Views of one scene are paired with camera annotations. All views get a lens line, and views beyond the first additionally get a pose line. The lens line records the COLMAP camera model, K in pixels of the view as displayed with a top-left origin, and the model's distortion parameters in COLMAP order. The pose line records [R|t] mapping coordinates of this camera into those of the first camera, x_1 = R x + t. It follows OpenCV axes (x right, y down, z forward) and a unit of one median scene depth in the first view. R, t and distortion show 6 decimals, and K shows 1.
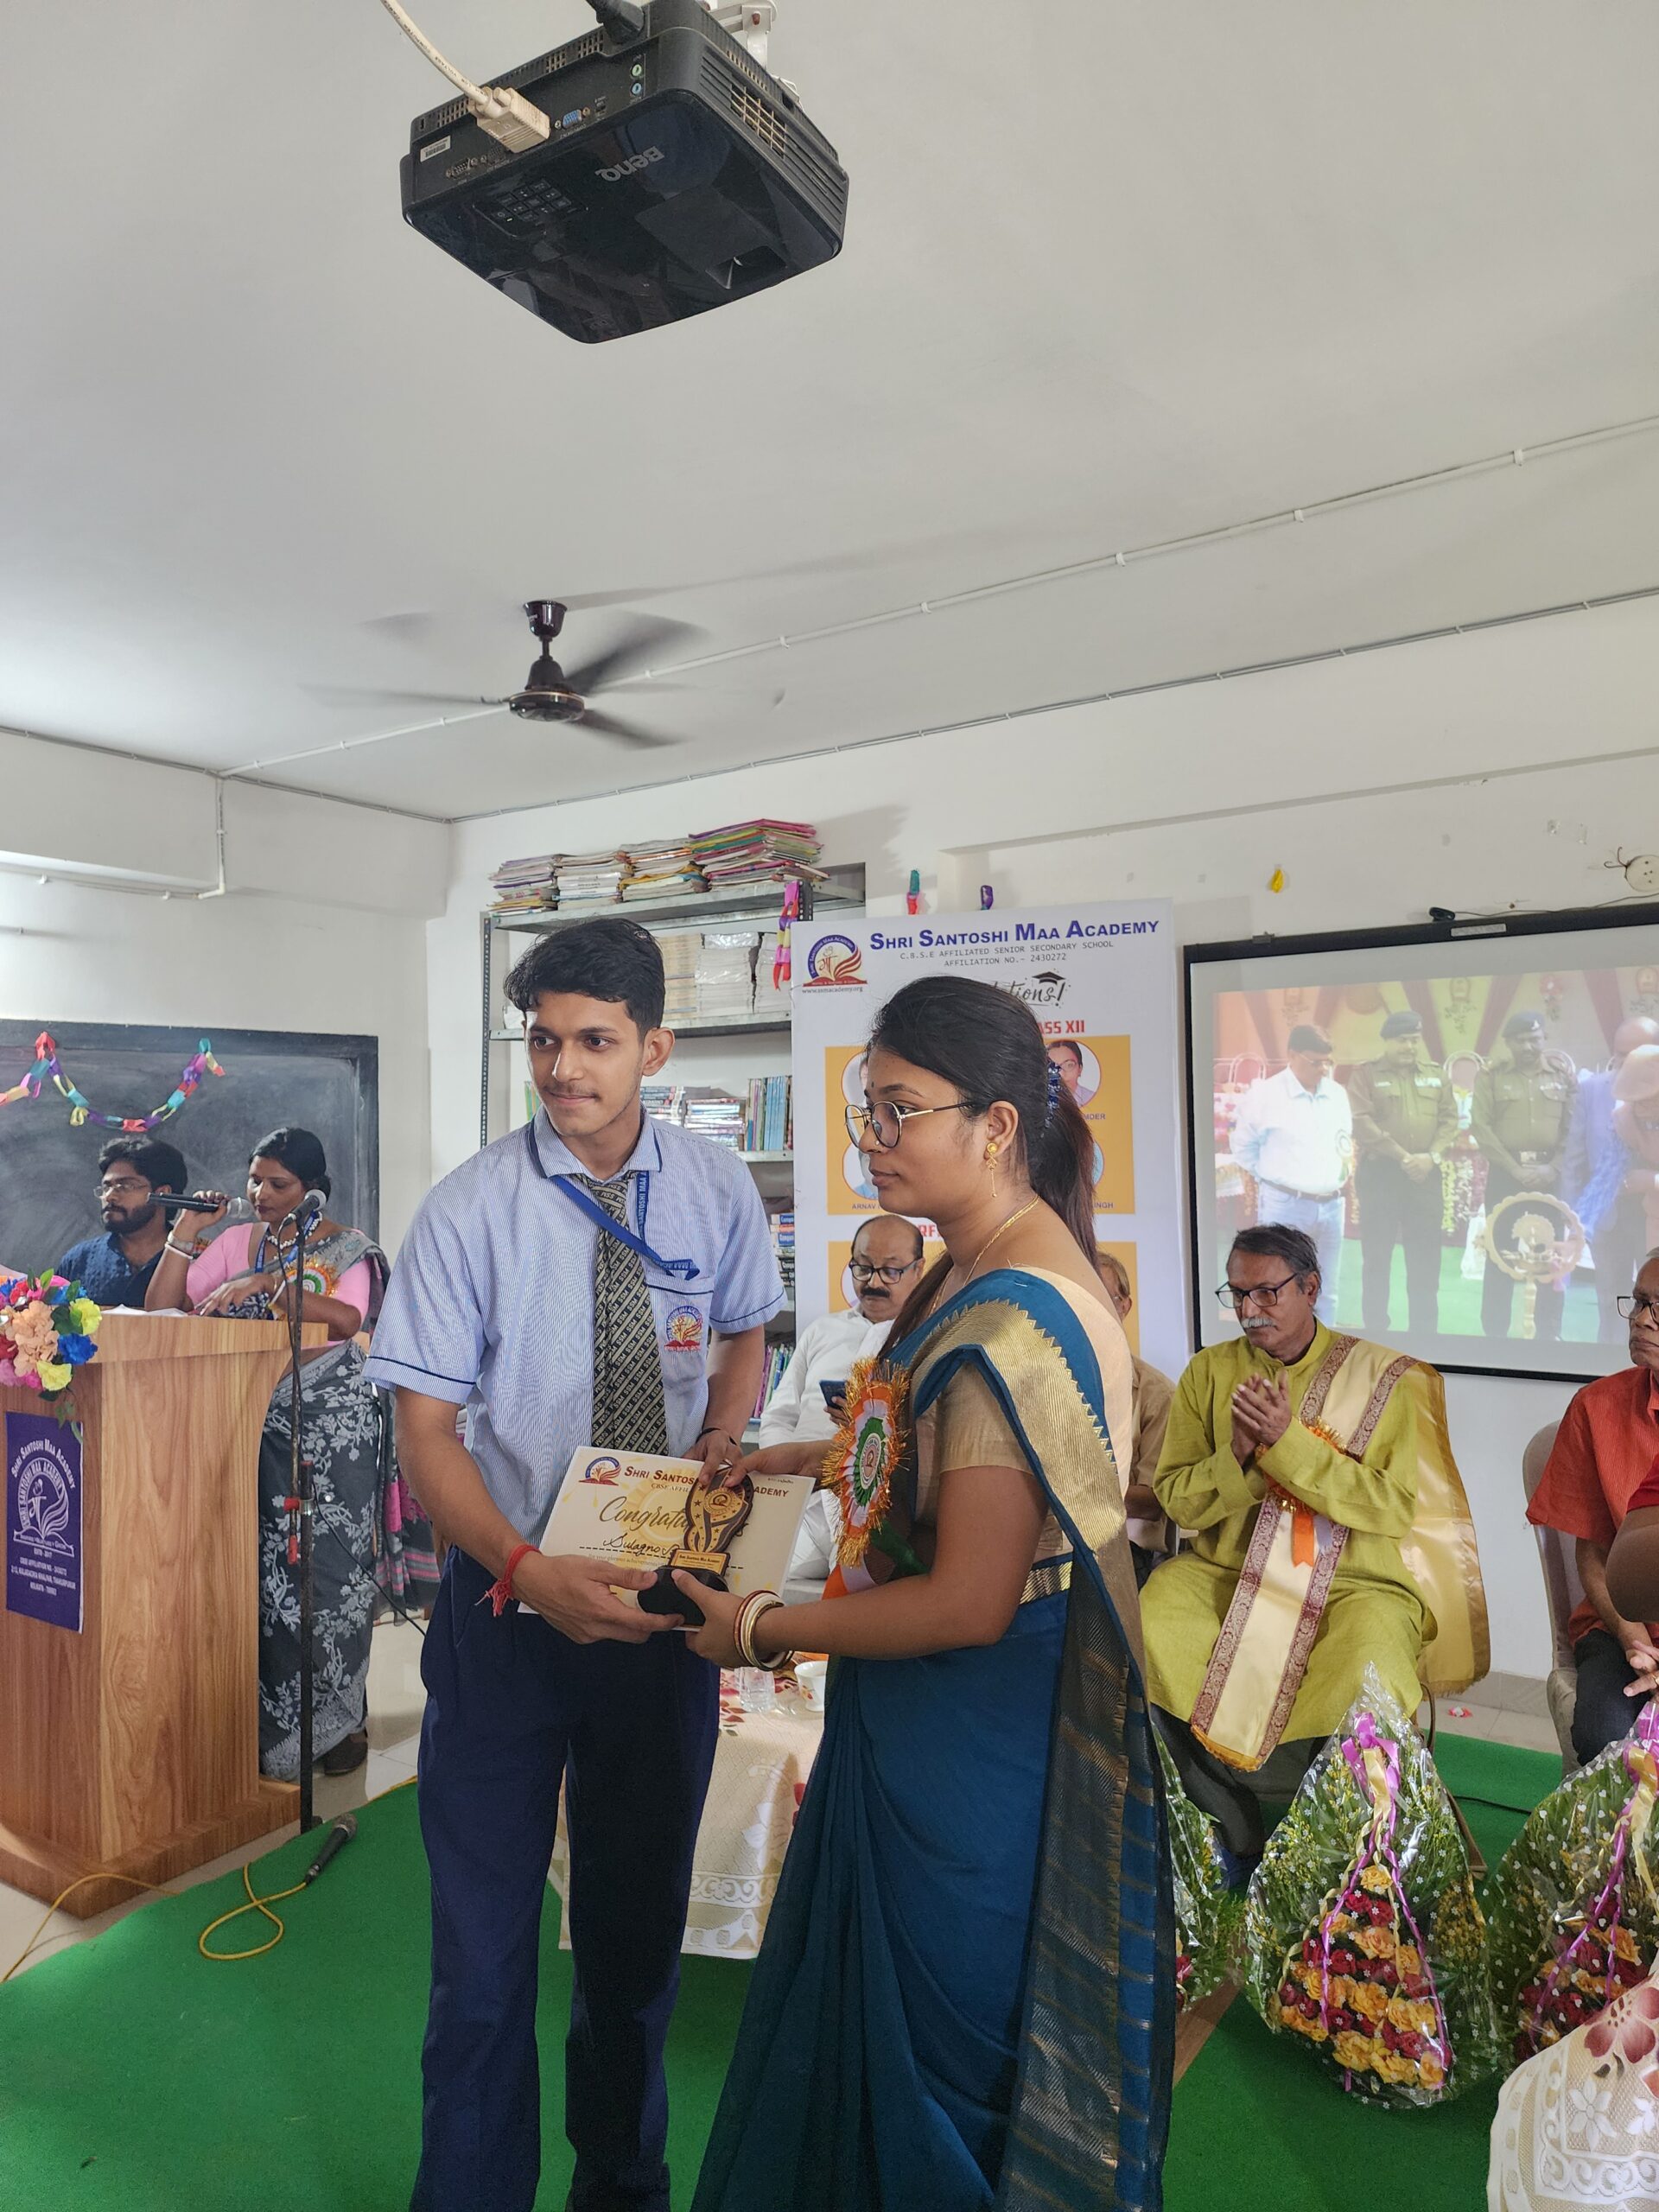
lens RADIAL K [[1494.4, 0, 819.3], [0, 1494.4, 1103.6], [0, 0, 1]] dist [0.090789, -0.080880]
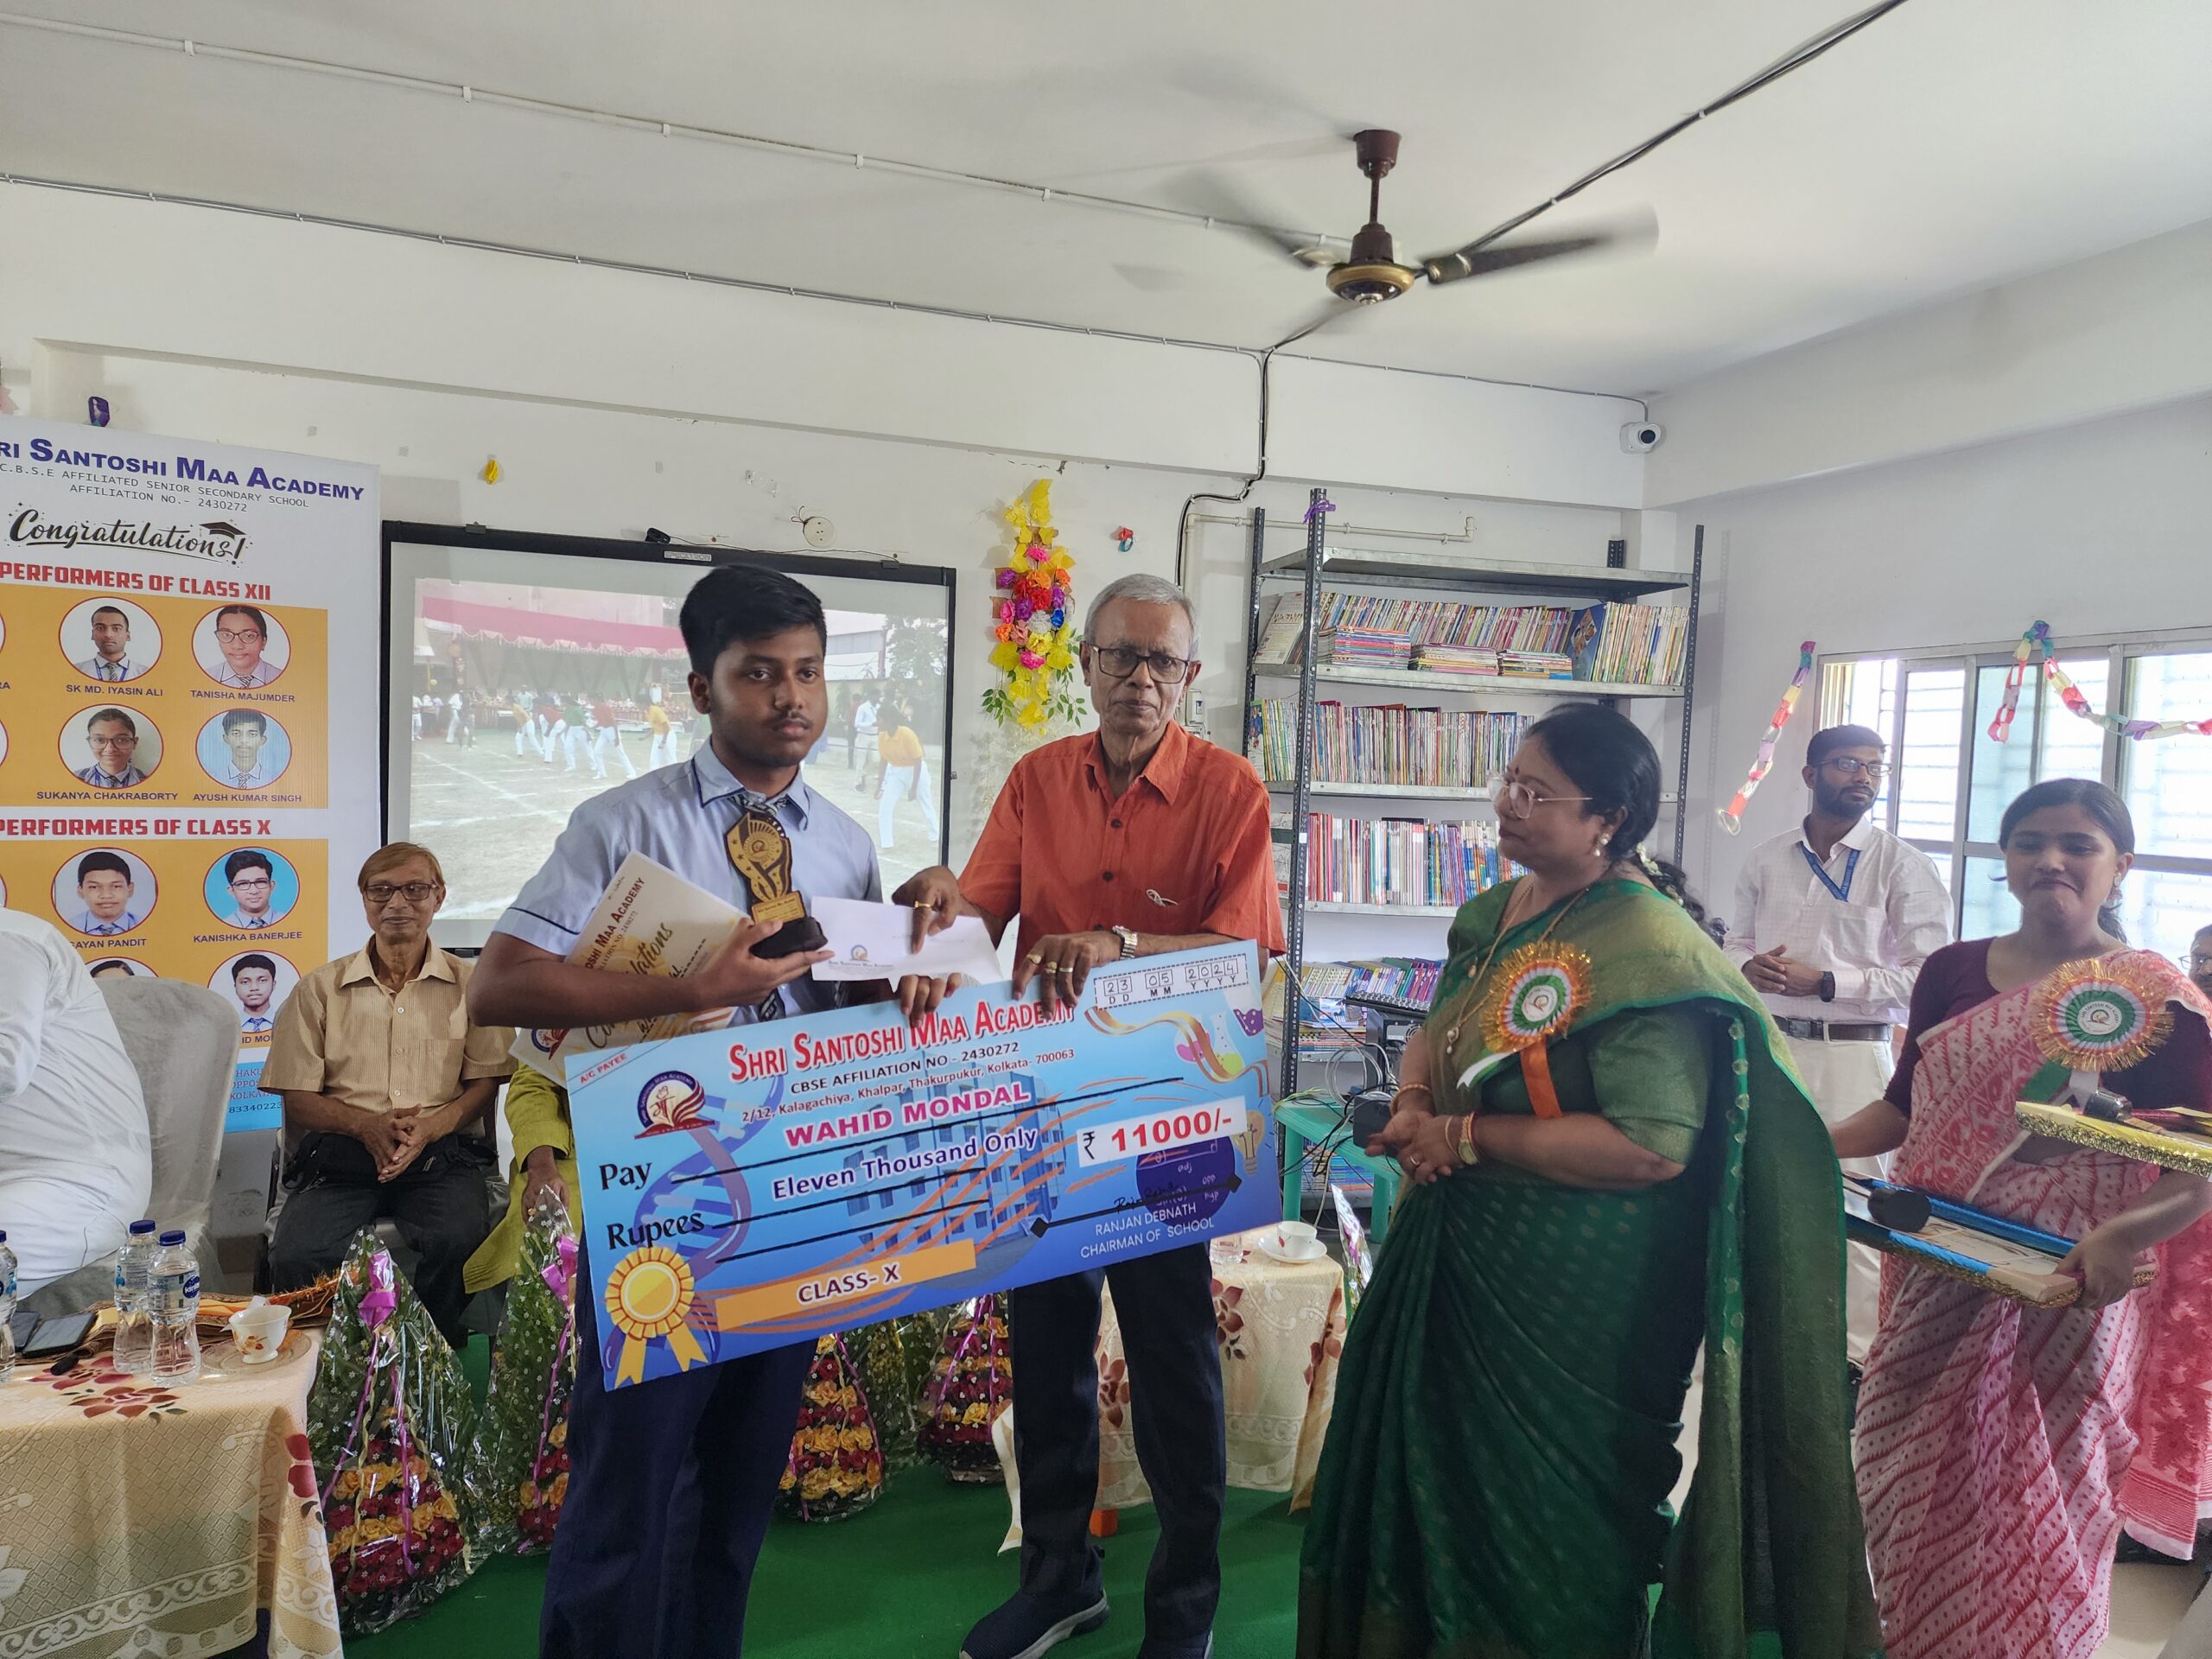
lens RADIAL K [[1464.0, 0, 1113.0], [0, 1464.0, 849.7], [0, 0, 1]] dist [0.065739, -0.065365]
pose [[0.590452, -0.002078, 0.807070, -0.228923], [-0.059060, 0.997204, 0.045776, 0.028724], [-0.804909, -0.074693, 0.588678, 0.085367]]
